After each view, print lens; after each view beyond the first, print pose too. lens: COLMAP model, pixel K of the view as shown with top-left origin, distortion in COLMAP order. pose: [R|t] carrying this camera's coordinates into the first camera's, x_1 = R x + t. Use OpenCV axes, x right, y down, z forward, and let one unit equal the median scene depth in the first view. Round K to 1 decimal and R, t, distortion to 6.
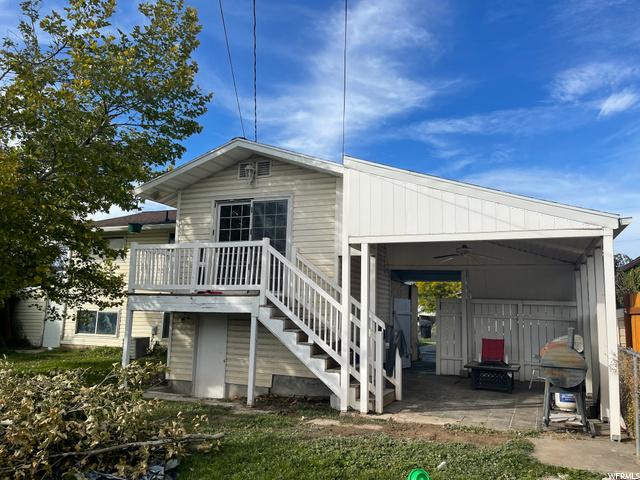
lens RADIAL K [[506.2, 0, 318.8], [0, 506.2, 242.3], [0, 0, 1]] dist [0.009535, 0.001212]
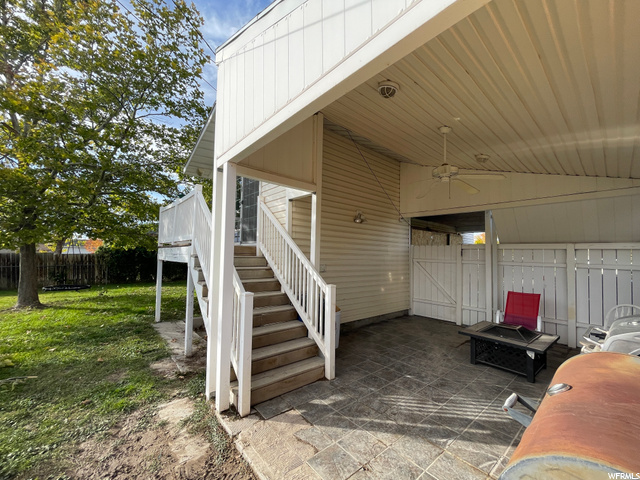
lens RADIAL K [[259.8, 0, 321.1], [0, 259.8, 242.6], [0, 0, 1]] dist [0.001598, 0.000486]
pose [[0.893722, -0.034587, -0.447286, 0.240320], [0.070569, 0.995450, 0.064028, 0.062038], [0.443036, -0.088788, 0.892096, 0.489588]]
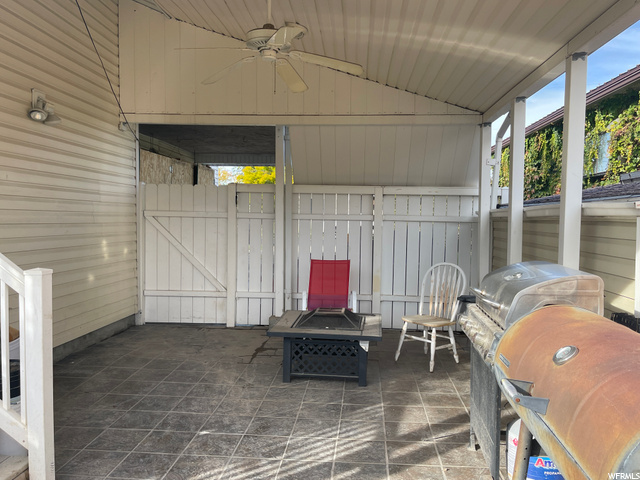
lens RADIAL K [[523.7, 0, 320.3], [0, 523.7, 239.1], [0, 0, 1]] dist [0.030357, -0.020429]
pose [[0.950178, -0.032236, 0.310038, 0.164964], [-0.027193, 0.982273, 0.185472, 0.068949], [-0.310520, -0.184662, 0.932457, 0.495919]]
